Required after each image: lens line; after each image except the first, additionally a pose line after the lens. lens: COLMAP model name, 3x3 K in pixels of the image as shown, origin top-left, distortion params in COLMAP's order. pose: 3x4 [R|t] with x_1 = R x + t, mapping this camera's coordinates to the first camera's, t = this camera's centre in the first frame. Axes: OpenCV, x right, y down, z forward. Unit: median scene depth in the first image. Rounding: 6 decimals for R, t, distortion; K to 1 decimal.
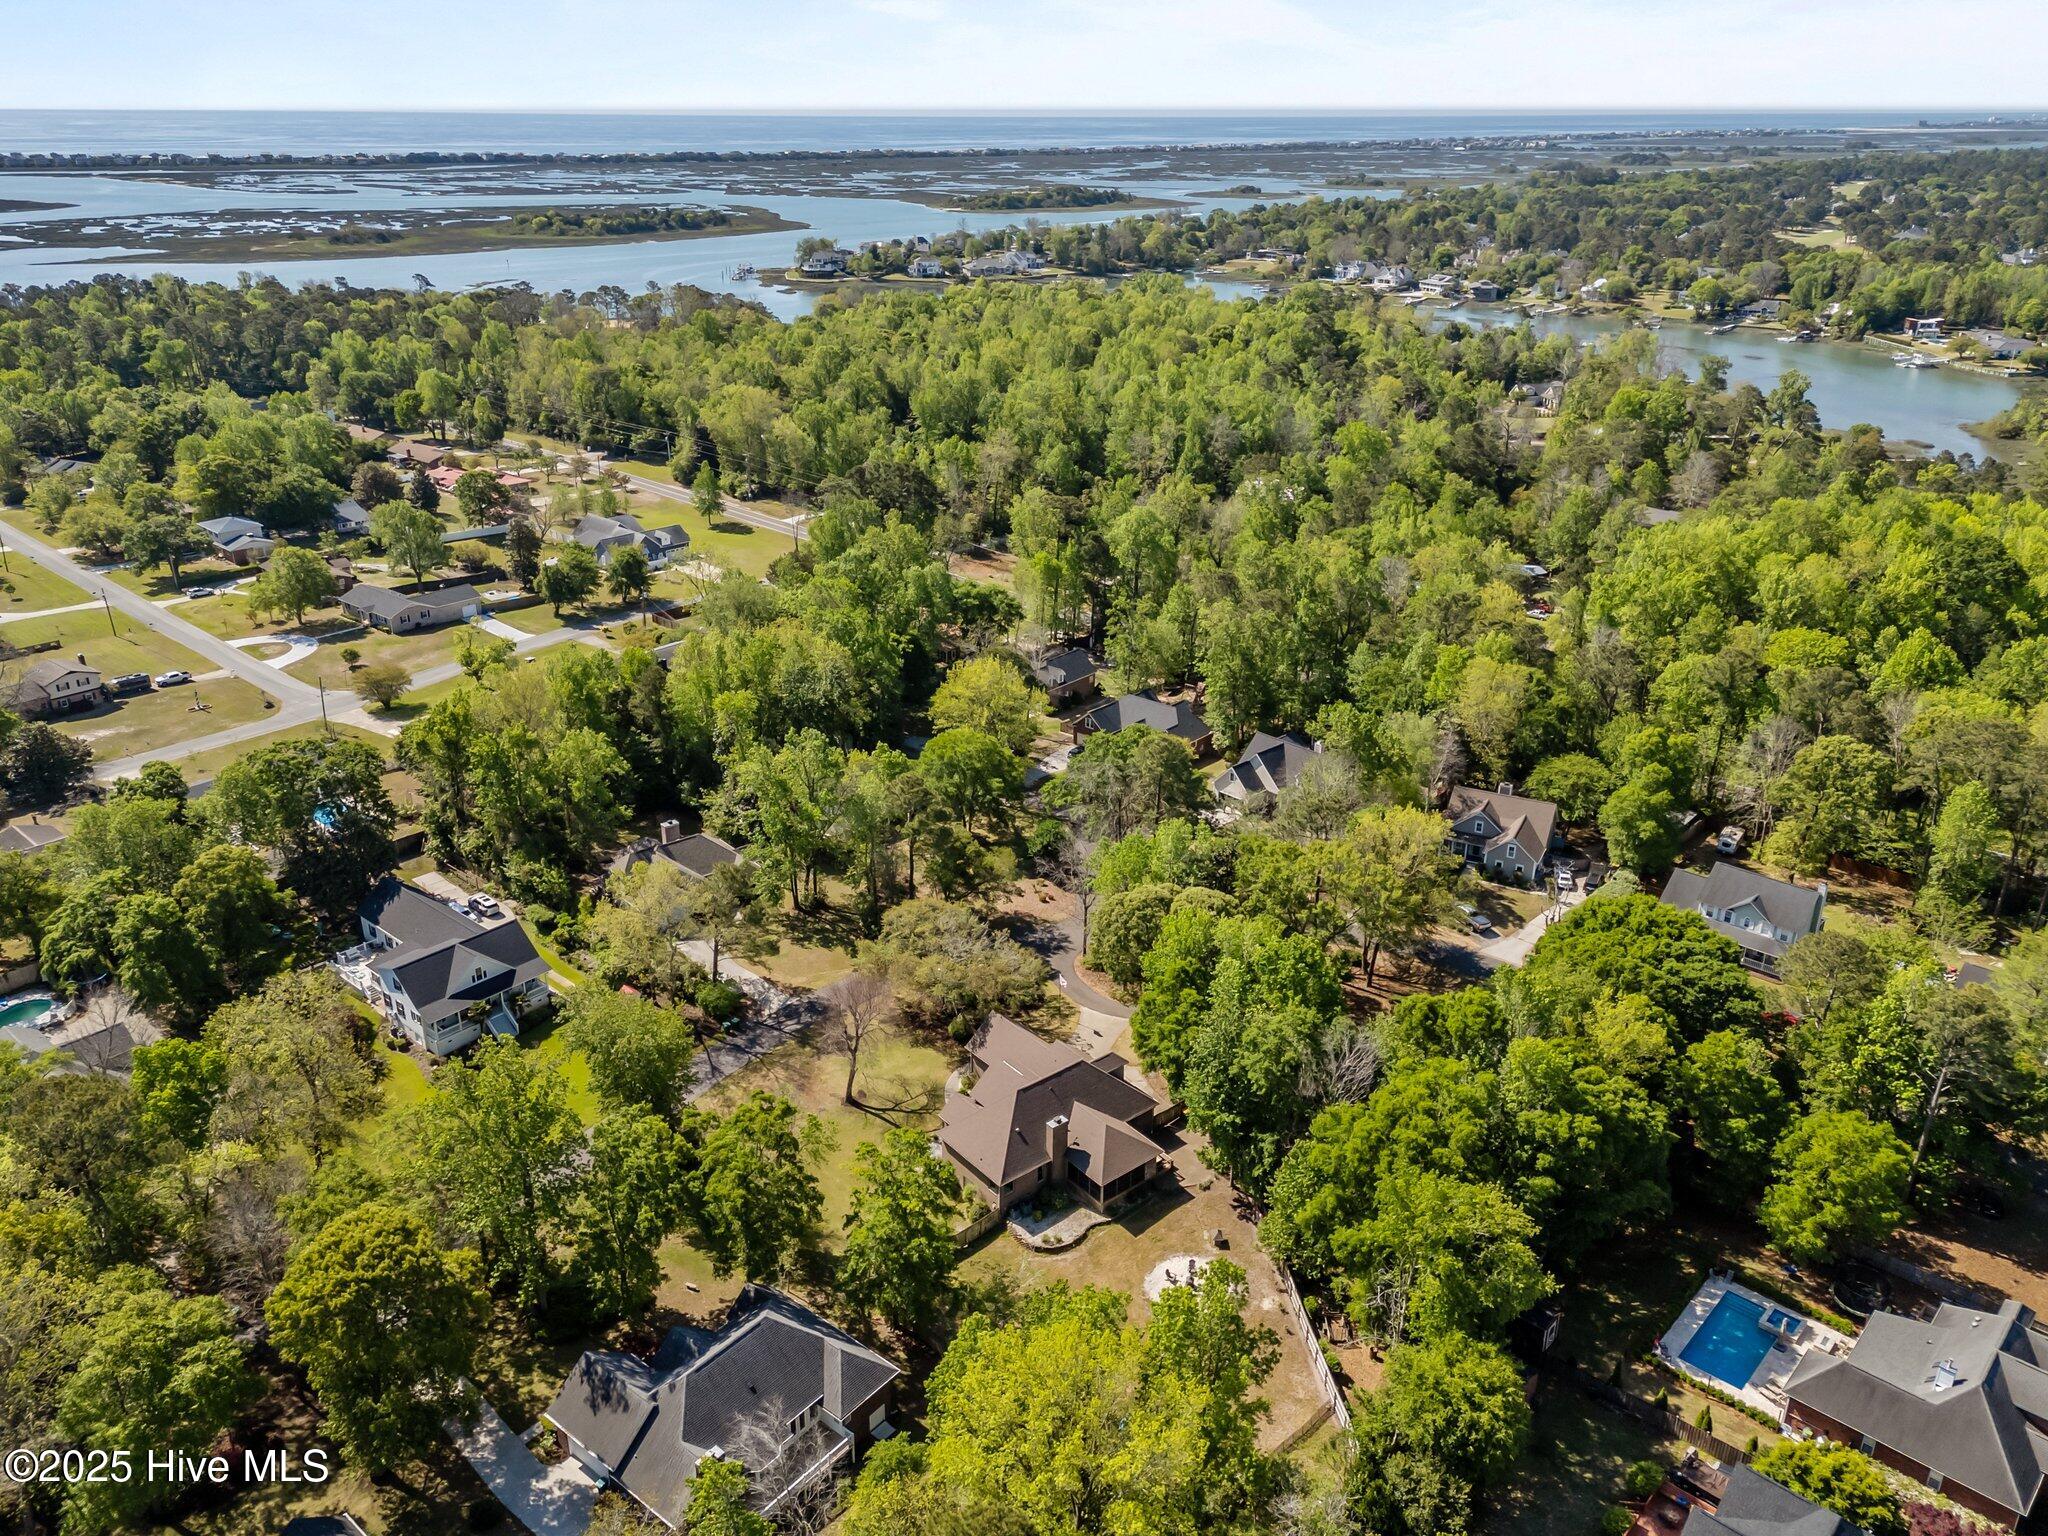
lens RADIAL K [[1493.2, 0, 1026.2], [0, 1493.2, 756.2], [0, 0, 1]] dist [0.076350, -0.079329]
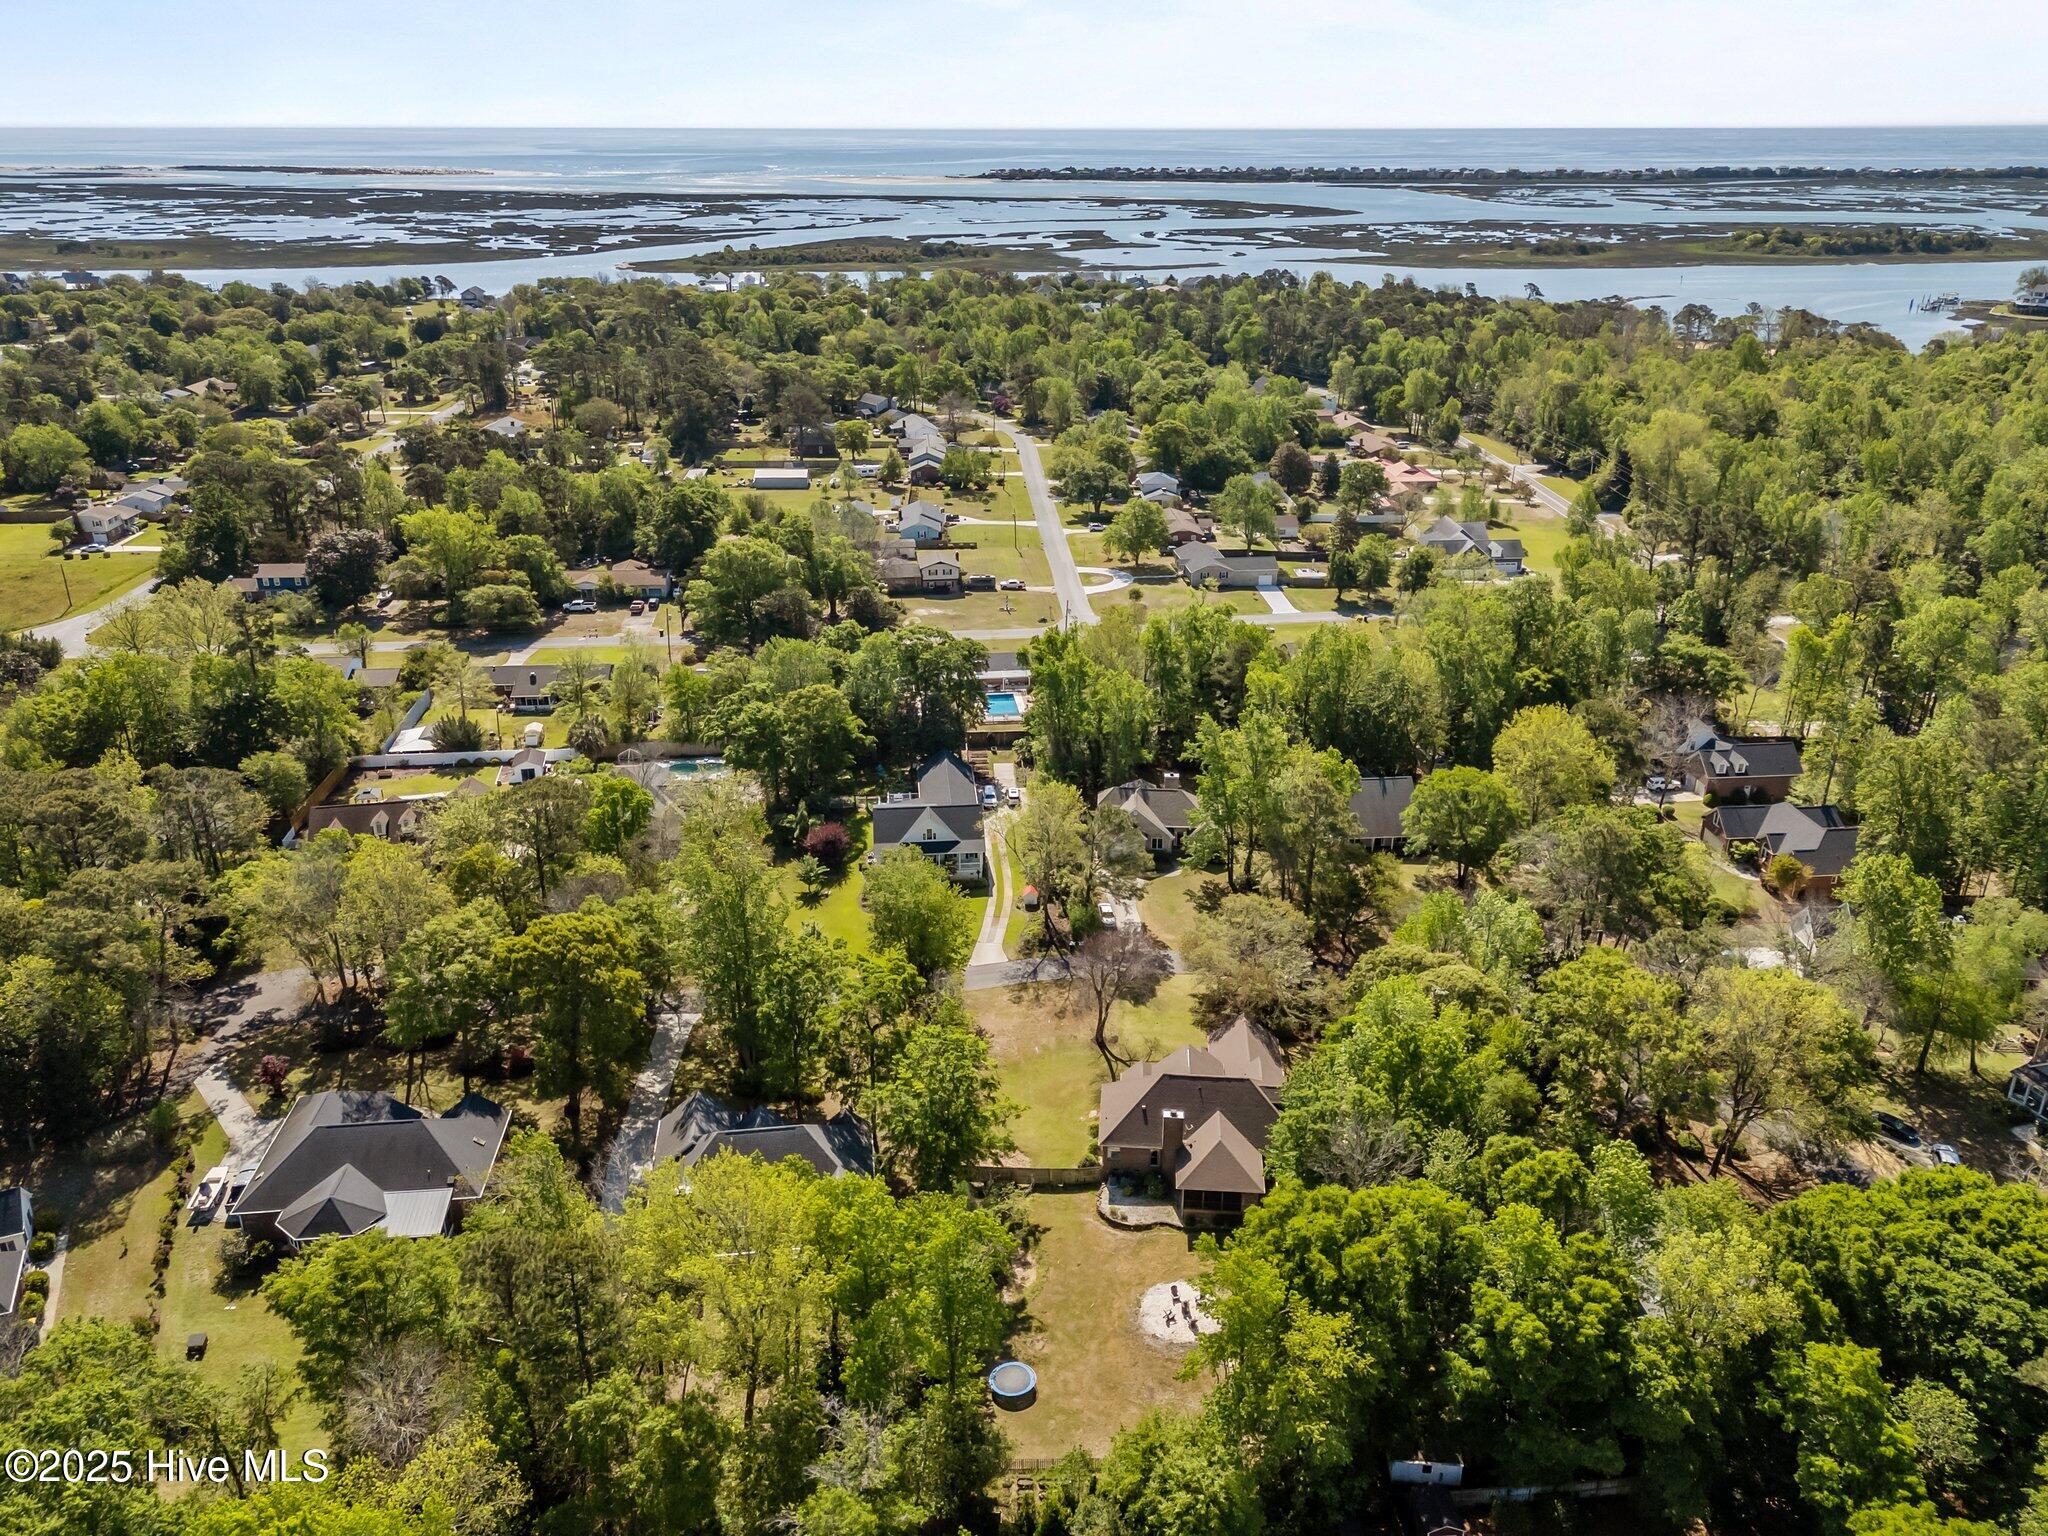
lens RADIAL K [[1493.2, 0, 1026.2], [0, 1493.2, 756.2], [0, 0, 1]] dist [0.076350, -0.079329]
pose [[0.732385, 0.259440, -0.629526, 0.139500], [-0.264599, 0.960340, 0.087942, -0.014038], [0.627375, 0.102164, 0.771986, 0.034201]]
